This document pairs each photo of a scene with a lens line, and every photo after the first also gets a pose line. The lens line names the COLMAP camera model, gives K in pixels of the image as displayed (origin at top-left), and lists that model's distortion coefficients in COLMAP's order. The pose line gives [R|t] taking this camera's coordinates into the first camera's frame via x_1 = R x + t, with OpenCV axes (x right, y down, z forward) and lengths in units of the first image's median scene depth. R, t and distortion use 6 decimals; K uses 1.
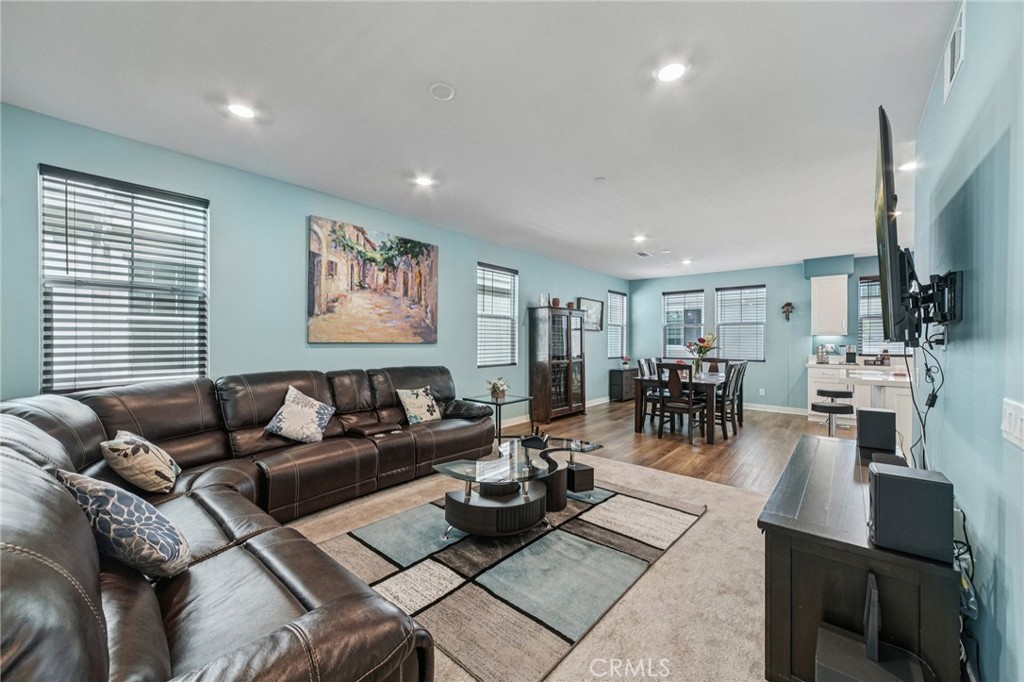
lens RADIAL K [[393.5, 0, 507.3], [0, 393.5, 344.7], [0, 0, 1]] dist [-0.001257, 0.000380]
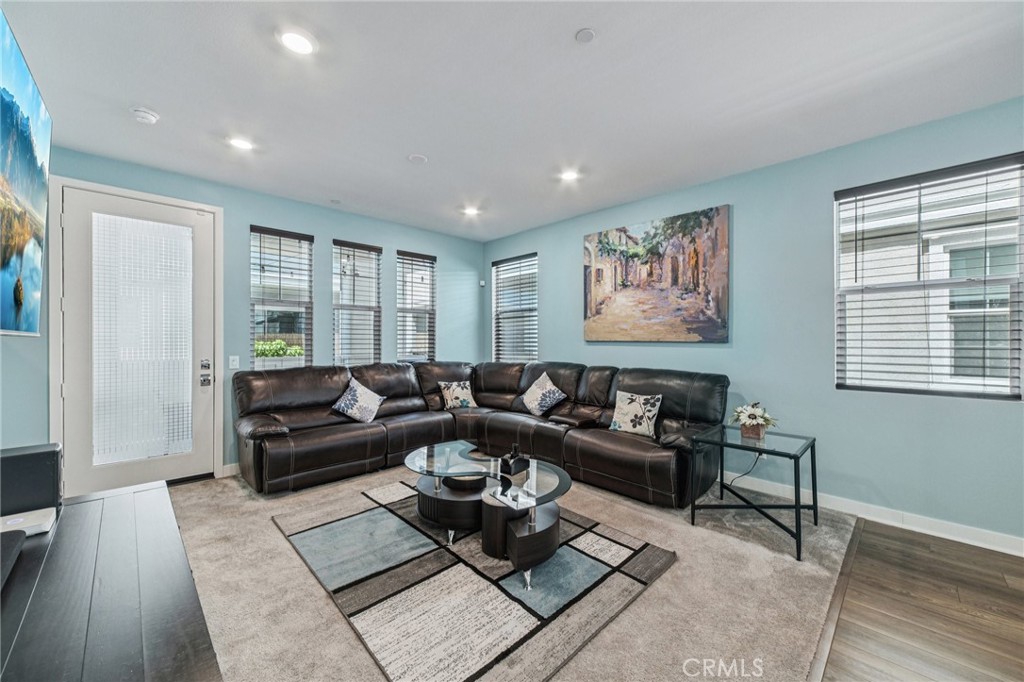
lens RADIAL K [[393.5, 0, 516.0], [0, 393.5, 340.2], [0, 0, 1]] dist [-0.001257, 0.000380]
pose [[-0.071293, 0.001115, -0.997455, 0.622375], [-0.006260, 0.999979, 0.001566, -0.006705], [0.997436, 0.006356, -0.071285, 0.755323]]
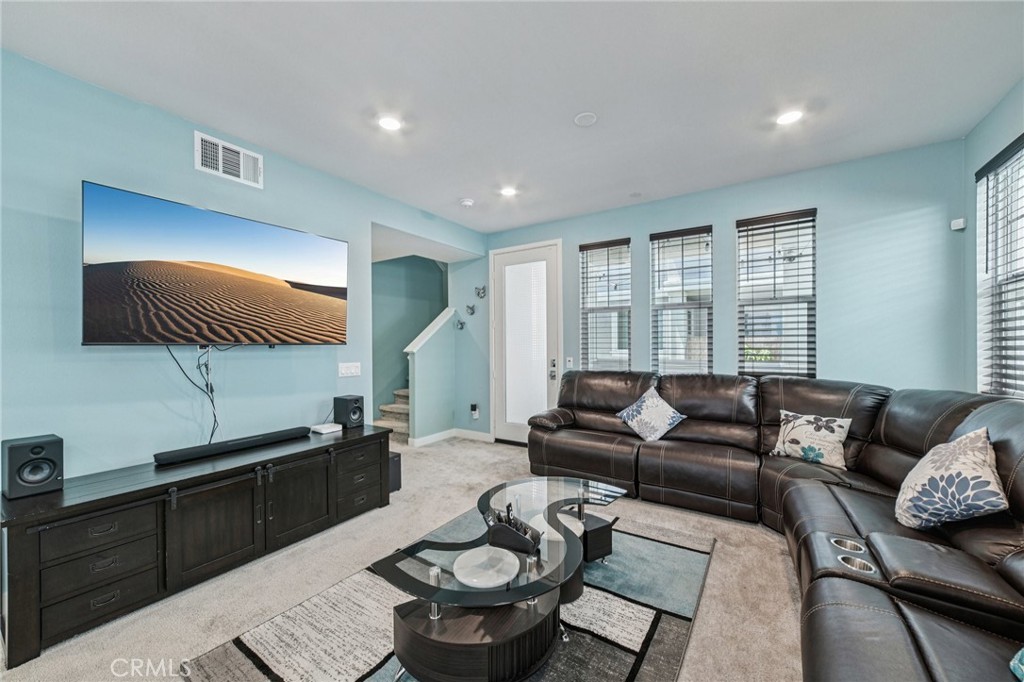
lens RADIAL K [[393.5, 0, 507.7], [0, 393.5, 345.1], [0, 0, 1]] dist [-0.001257, 0.000380]
pose [[-0.992685, 0.009916, -0.120323, 0.108665], [0.008317, 0.999870, 0.013790, -0.015815], [0.120444, 0.012688, -0.992639, 1.091602]]
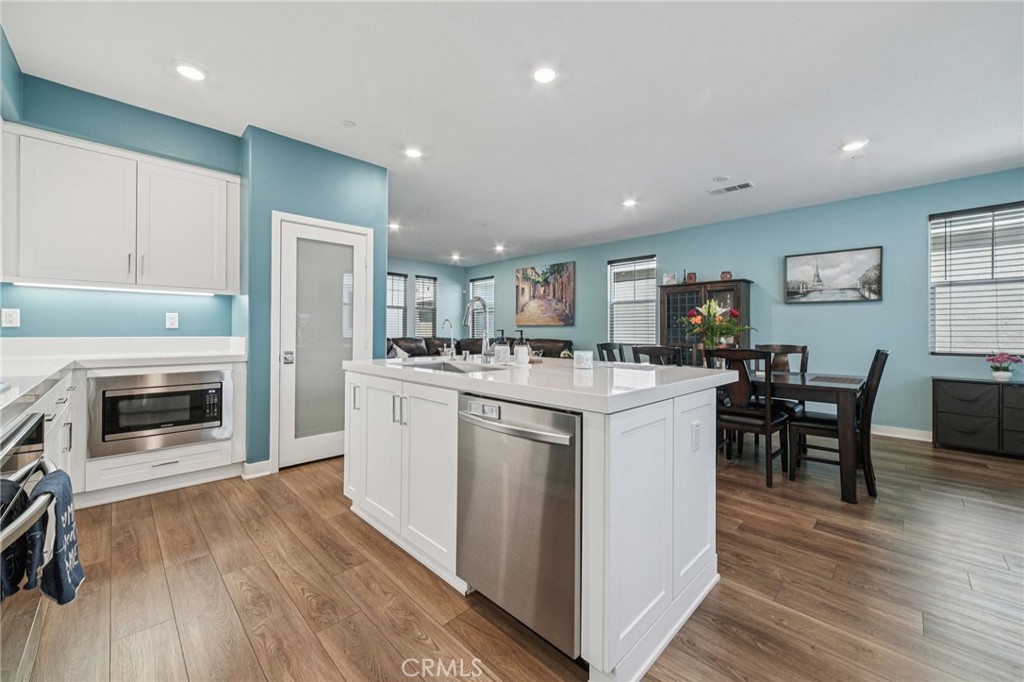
lens RADIAL K [[393.5, 0, 515.2], [0, 393.5, 332.3], [0, 0, 1]] dist [-0.001257, 0.000380]
pose [[-0.072606, 0.000717, -0.997360, 1.510994], [-0.012071, 0.999926, 0.001597, 0.024686], [0.997288, 0.012155, -0.072592, 0.998319]]
